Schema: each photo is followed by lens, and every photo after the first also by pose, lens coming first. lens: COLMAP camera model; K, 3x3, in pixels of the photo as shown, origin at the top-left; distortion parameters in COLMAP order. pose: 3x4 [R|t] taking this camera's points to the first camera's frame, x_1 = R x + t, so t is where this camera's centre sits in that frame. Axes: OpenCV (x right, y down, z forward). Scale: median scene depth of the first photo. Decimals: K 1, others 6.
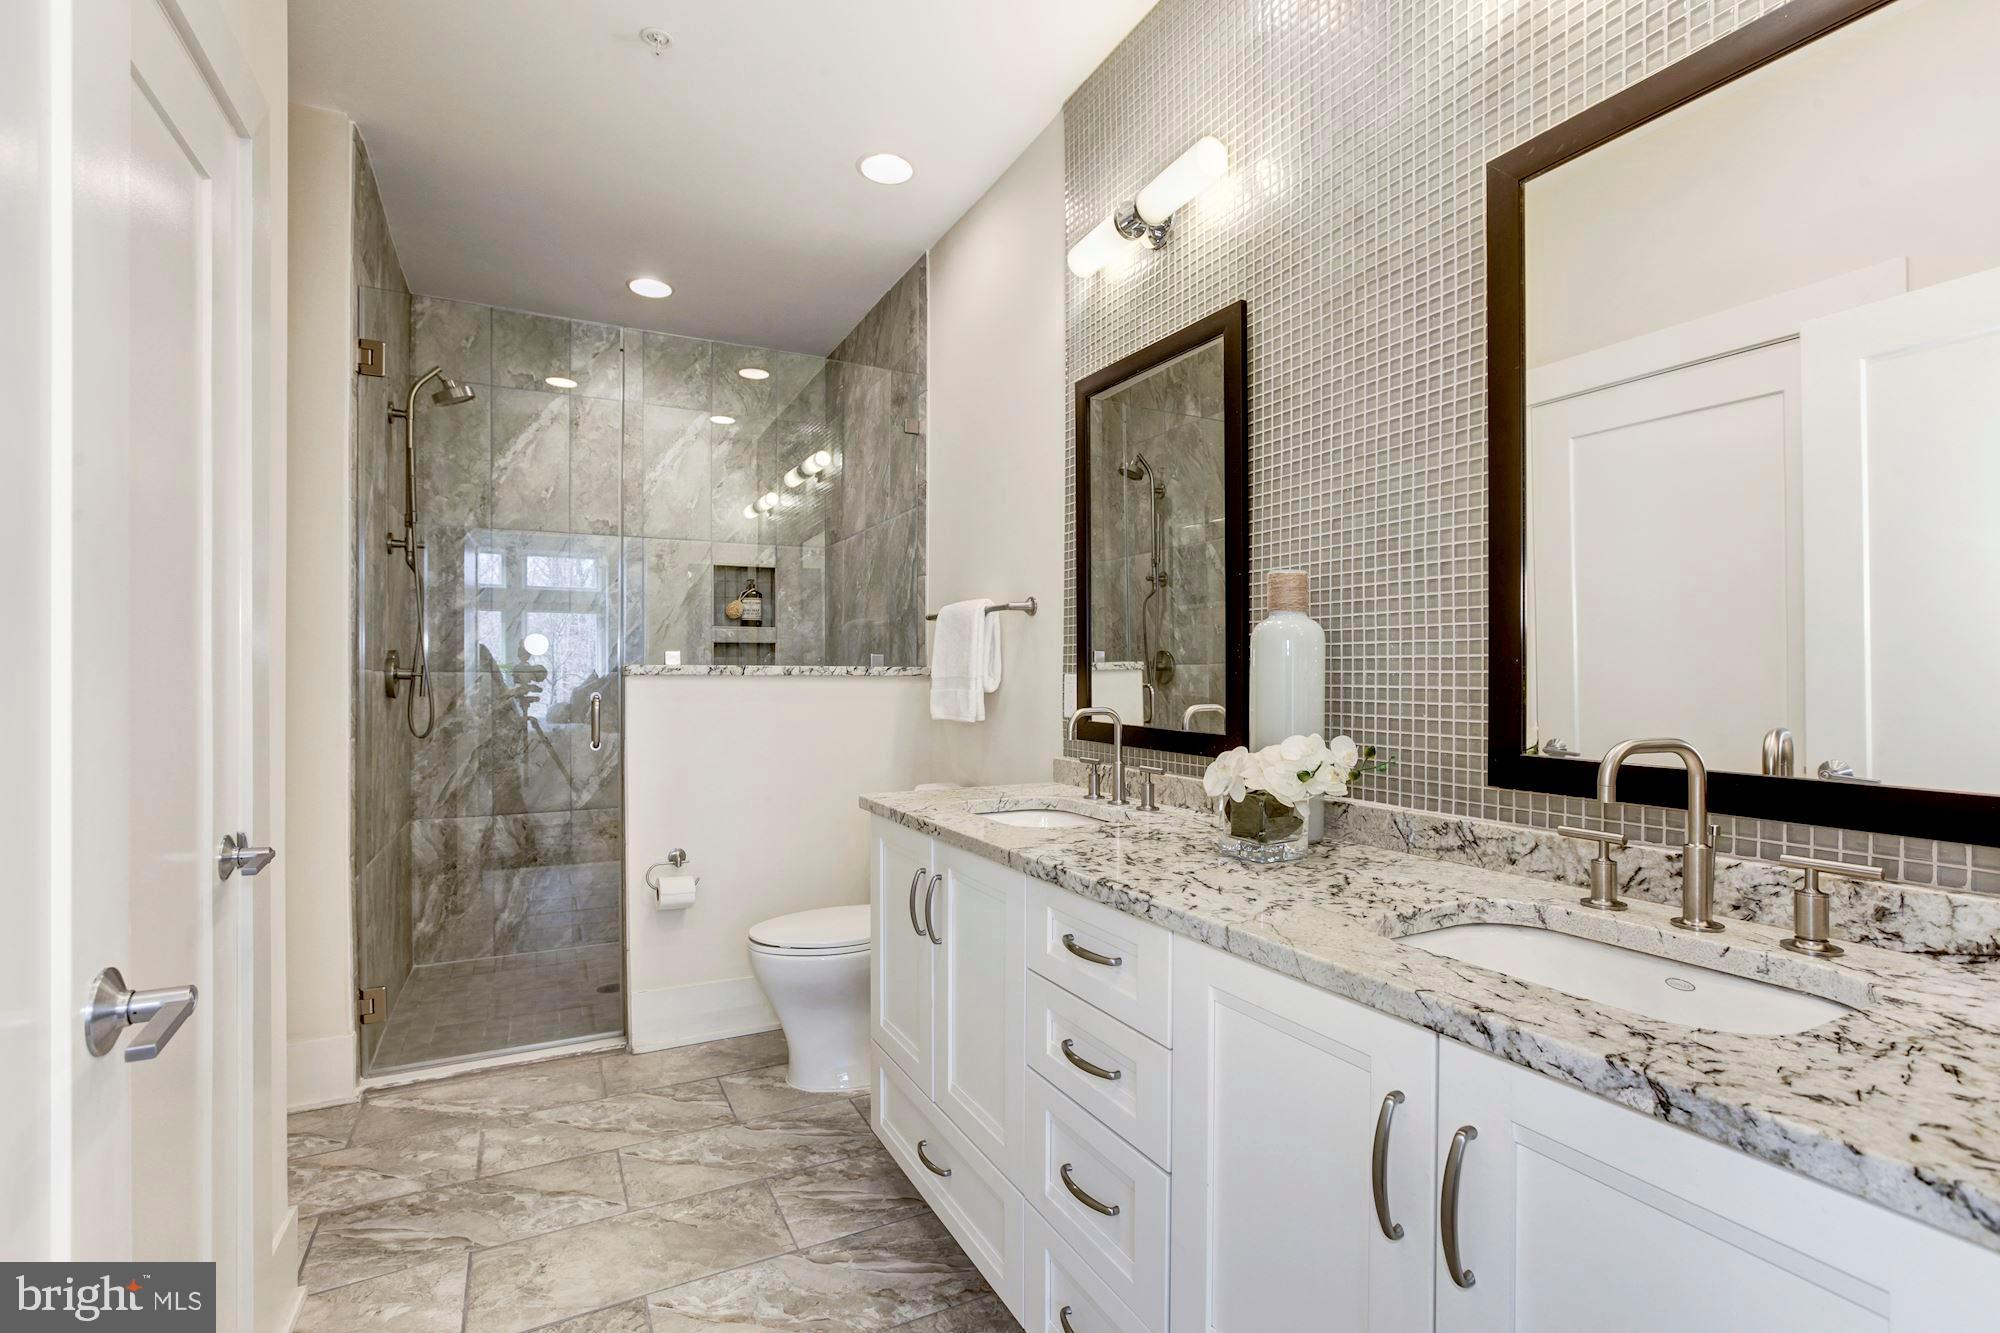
lens RADIAL K [[924.9, 0, 1009.1], [0, 924.9, 672.4], [0, 0, 1]] dist [-0.055494, 0.027789]
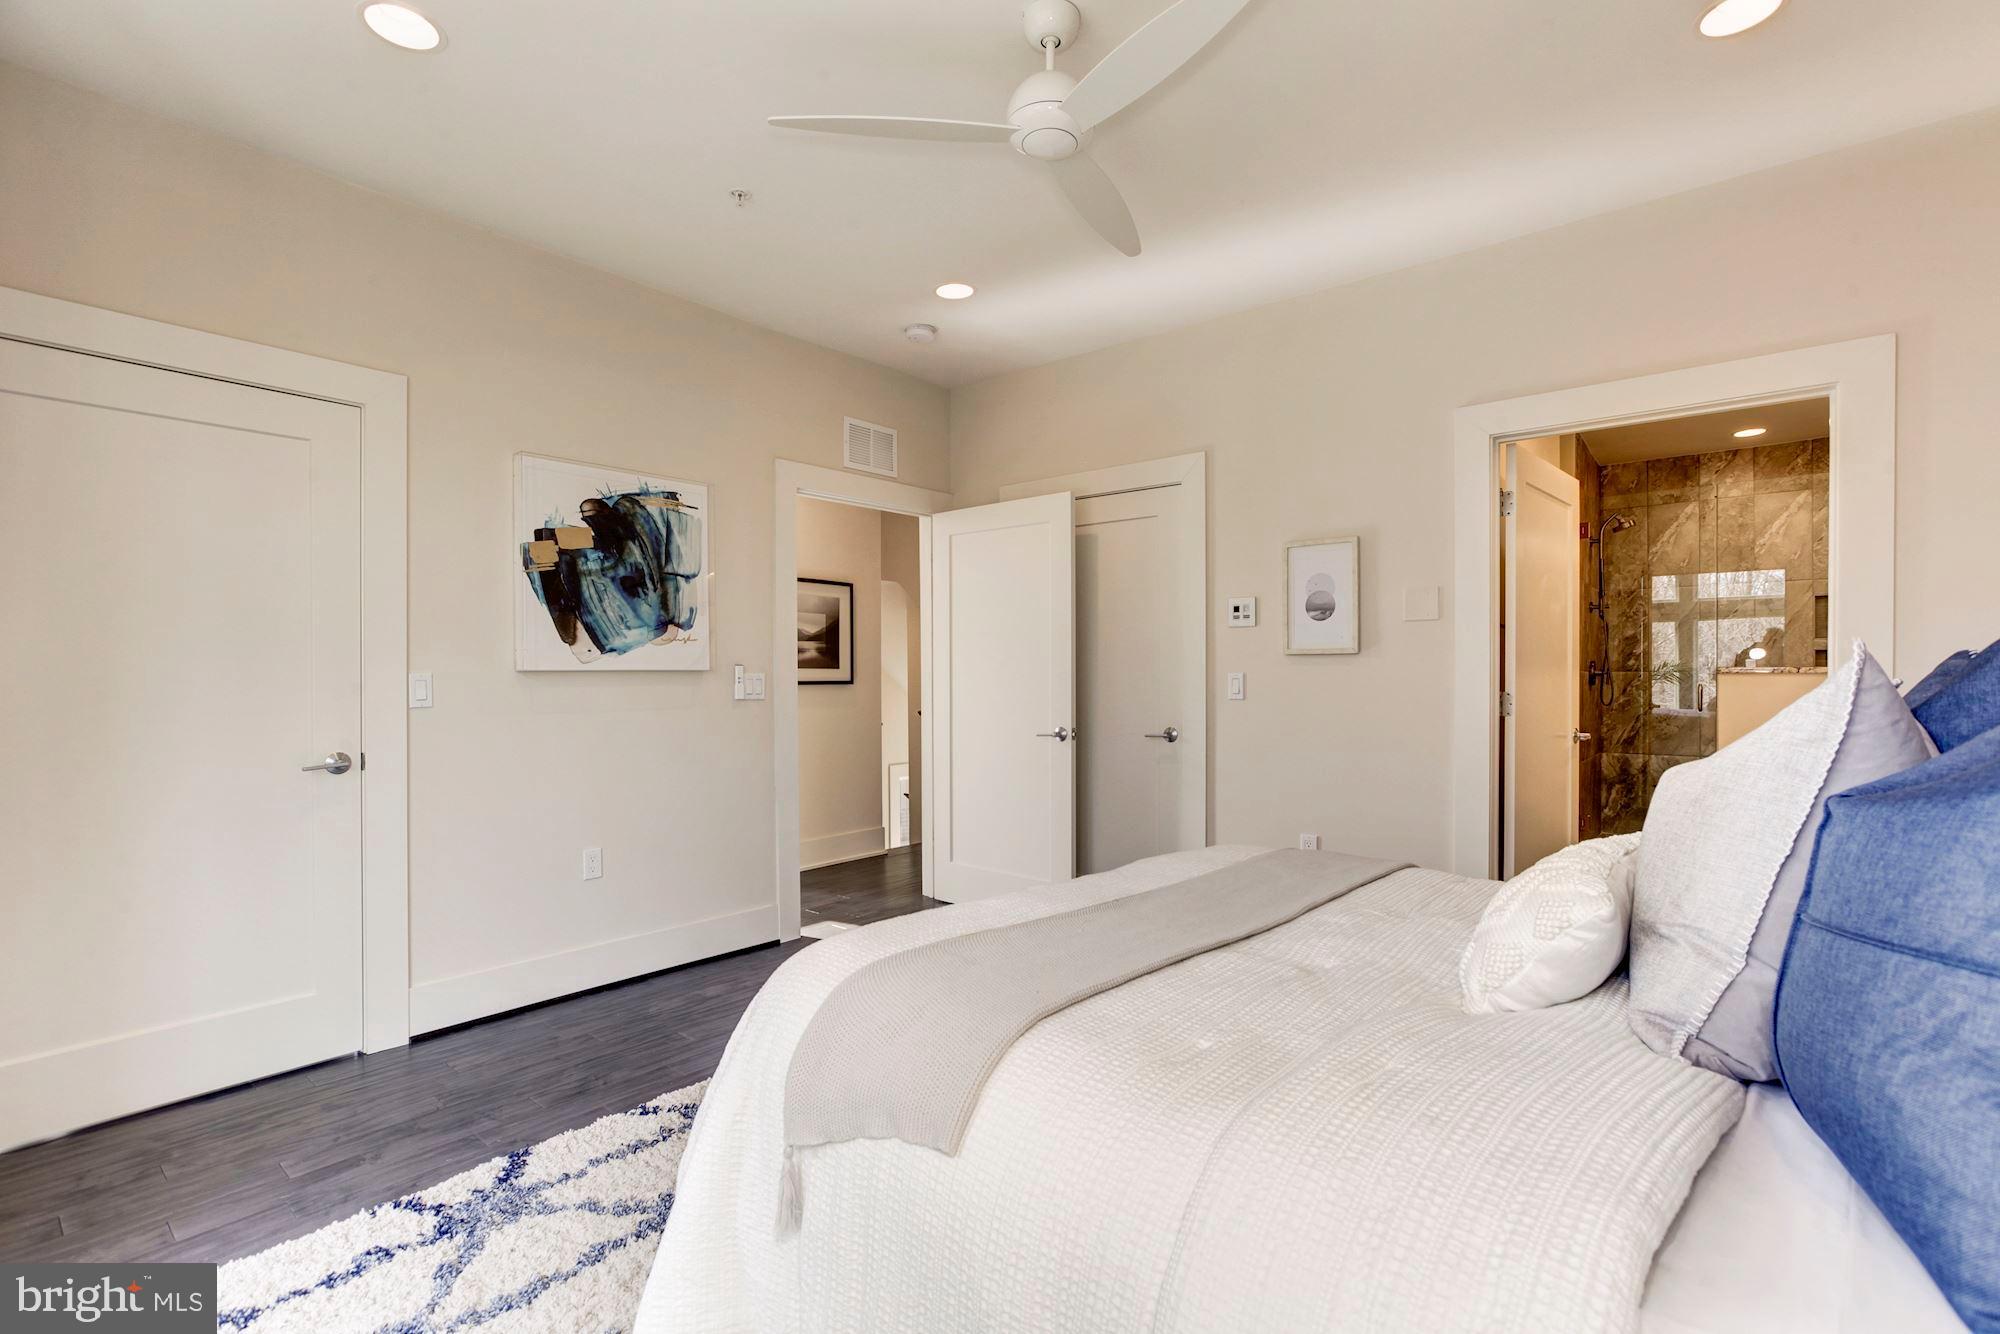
lens RADIAL K [[924.9, 0, 1009.1], [0, 924.9, 672.9], [0, 0, 1]] dist [-0.055494, 0.027789]
pose [[0.395060, 0.005447, -0.918639, 0.496395], [-0.000065, 0.999983, 0.005901, -0.007289], [0.918655, -0.002272, 0.395054, -0.741871]]
